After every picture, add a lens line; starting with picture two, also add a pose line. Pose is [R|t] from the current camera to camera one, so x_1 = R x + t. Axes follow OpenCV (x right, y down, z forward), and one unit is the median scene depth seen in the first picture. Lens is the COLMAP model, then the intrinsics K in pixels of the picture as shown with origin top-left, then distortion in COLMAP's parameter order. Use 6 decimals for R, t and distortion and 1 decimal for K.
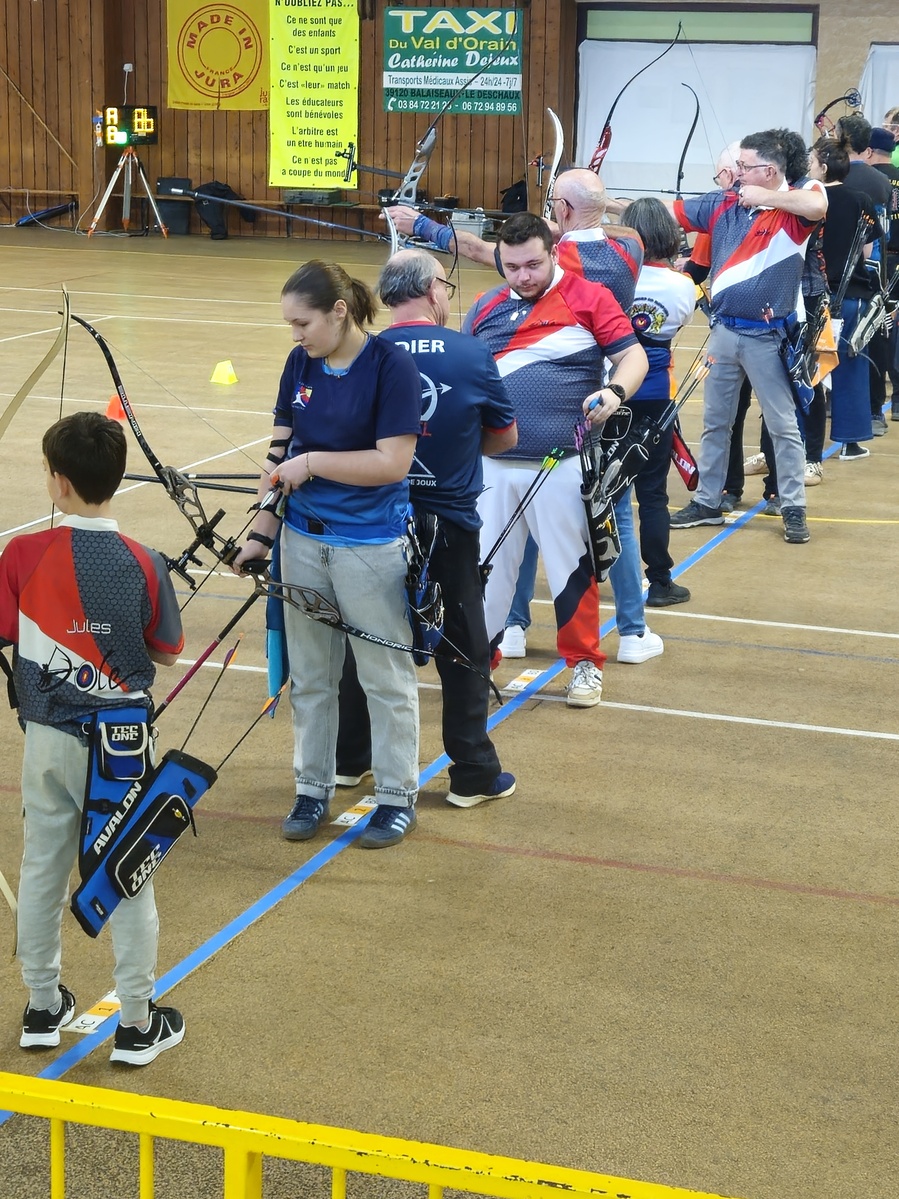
lens RADIAL K [[2440.7, 0, 449.5], [0, 2440.7, 599.5], [0, 0, 1]] dist [0.107918, -0.344202]
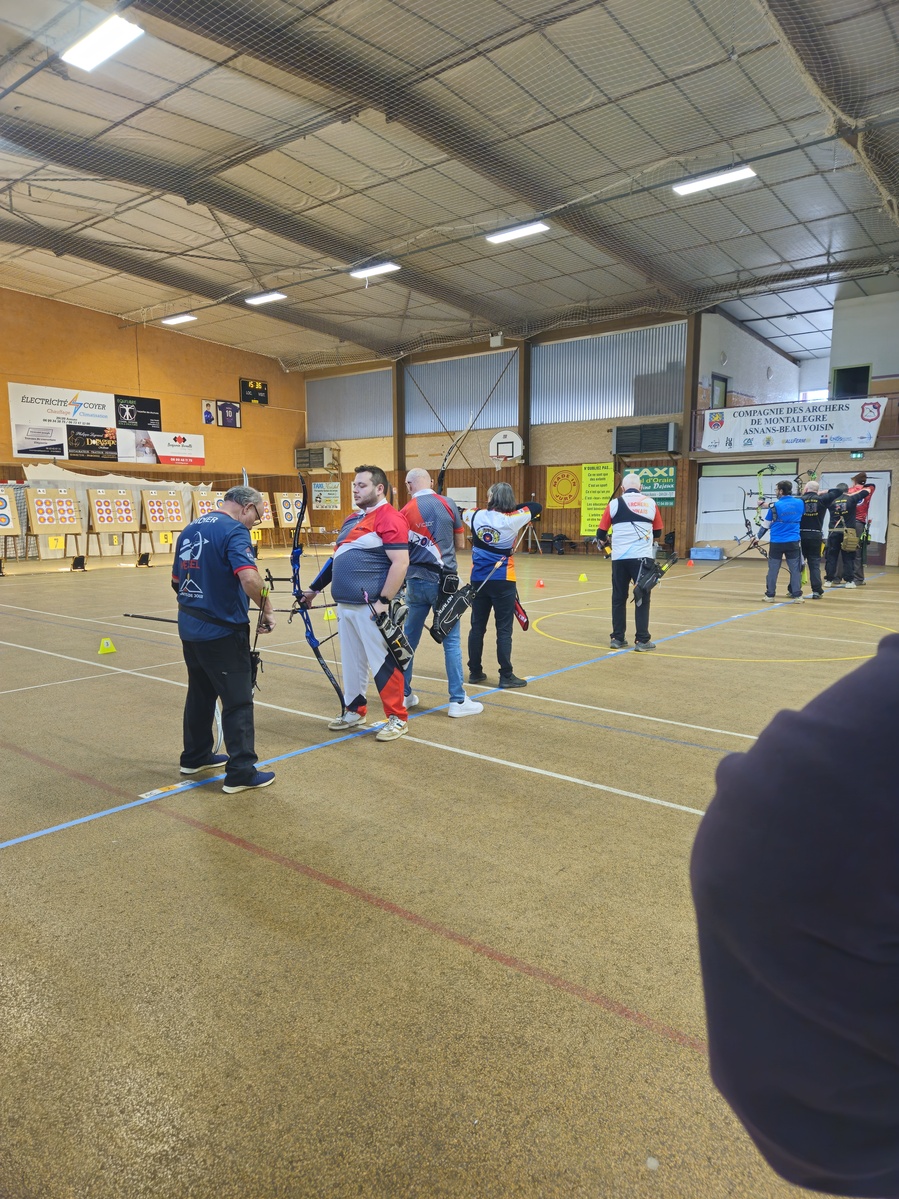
lens RADIAL K [[796.7, 0, 449.5], [0, 796.7, 599.5], [0, 0, 1]] dist [0.075149, -0.001150]
pose [[0.941166, 0.019755, -0.337367, 0.093257], [-0.057372, 0.993139, -0.101898, -0.000220], [0.333039, 0.115259, 0.935842, 0.140009]]
